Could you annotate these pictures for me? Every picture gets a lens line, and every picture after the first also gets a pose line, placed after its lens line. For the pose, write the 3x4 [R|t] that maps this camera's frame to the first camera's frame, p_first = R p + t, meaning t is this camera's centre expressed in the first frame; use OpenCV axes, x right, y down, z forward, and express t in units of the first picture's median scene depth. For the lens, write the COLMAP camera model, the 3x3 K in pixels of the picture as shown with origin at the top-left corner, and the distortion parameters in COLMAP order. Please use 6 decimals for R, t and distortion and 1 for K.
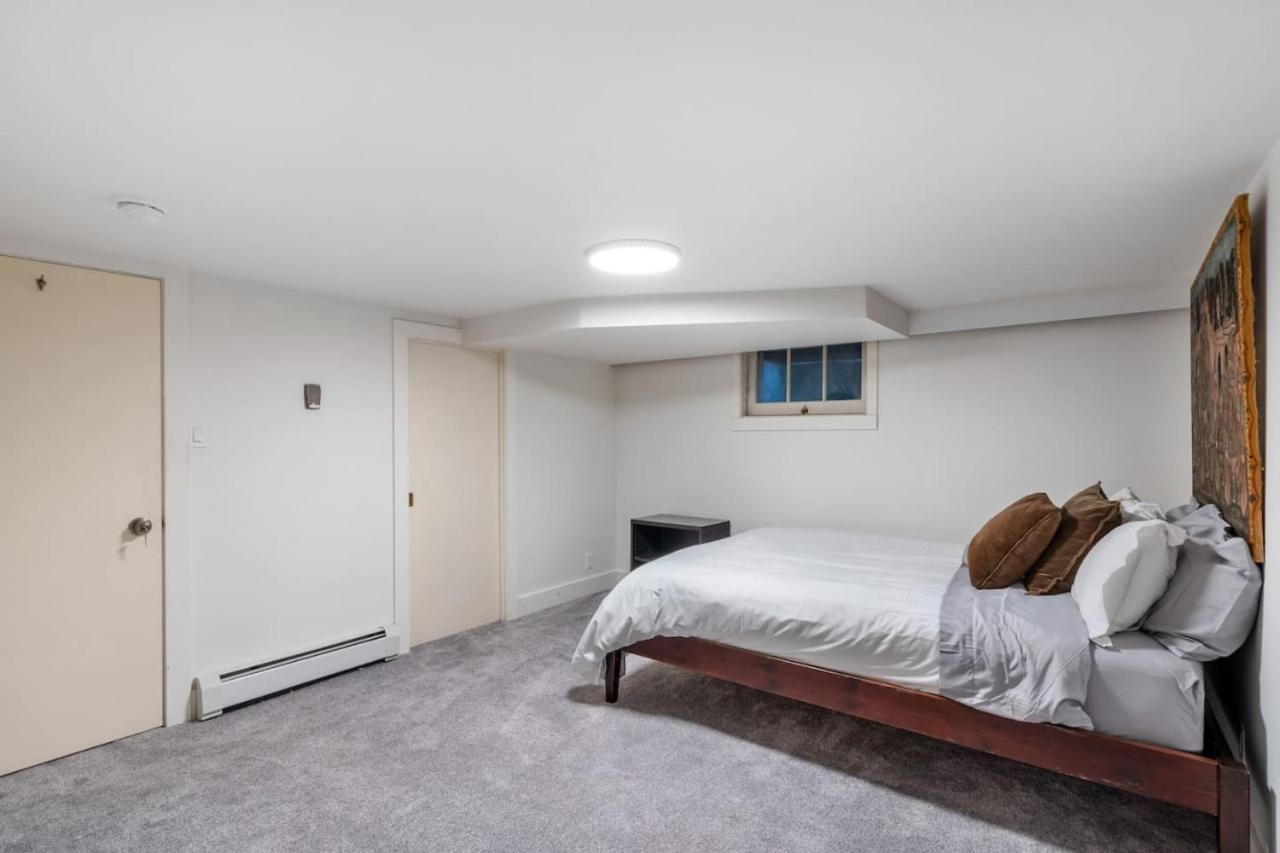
lens RADIAL K [[589.1, 0, 637.8], [0, 589.1, 425.2], [0, 0, 1]] dist [-0.001210, 0.000455]
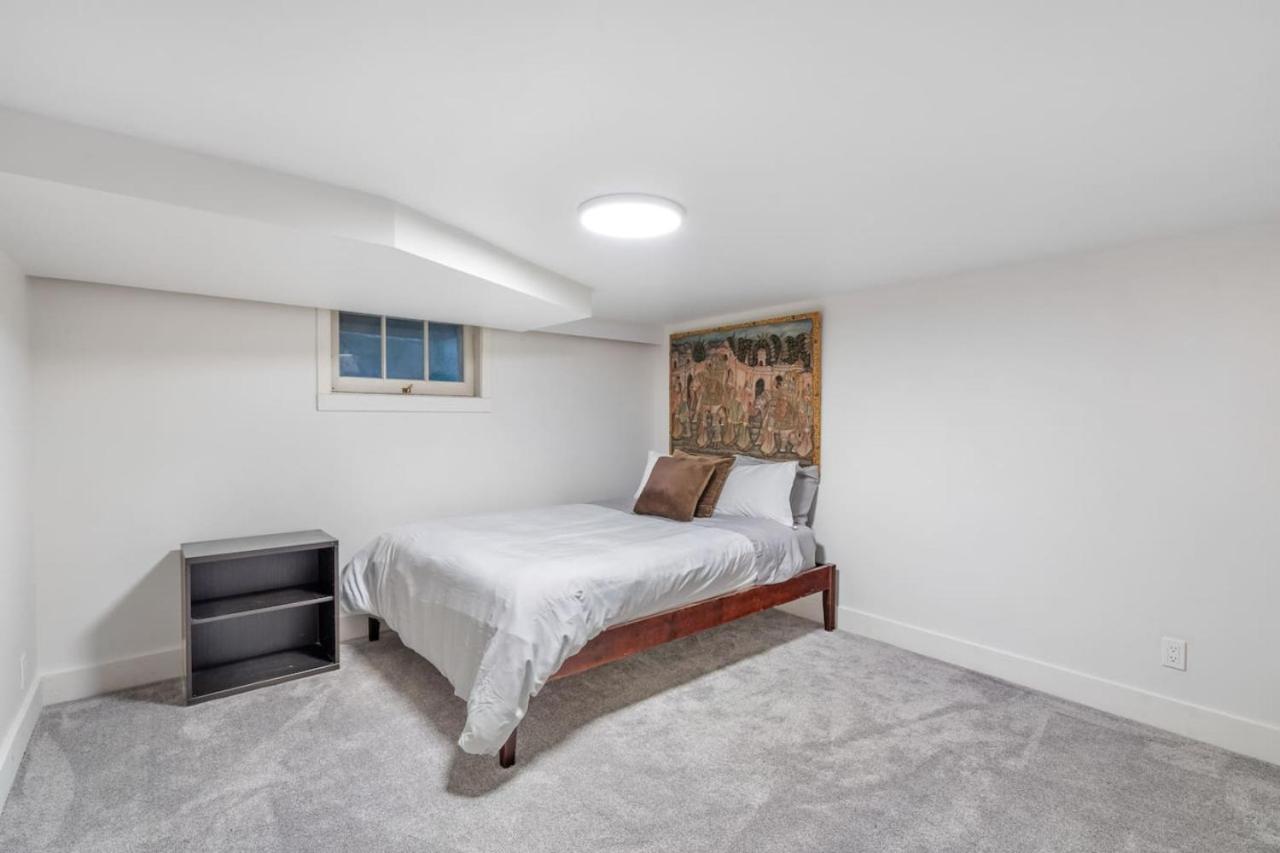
lens RADIAL K [[589.1, 0, 636.8], [0, 589.1, 435.9], [0, 0, 1]] dist [-0.001210, 0.000455]
pose [[0.213306, -0.019483, 0.976791, -0.847372], [-0.019631, 0.999514, 0.024223, 0.026608], [-0.976788, -0.024343, 0.212820, 0.785663]]
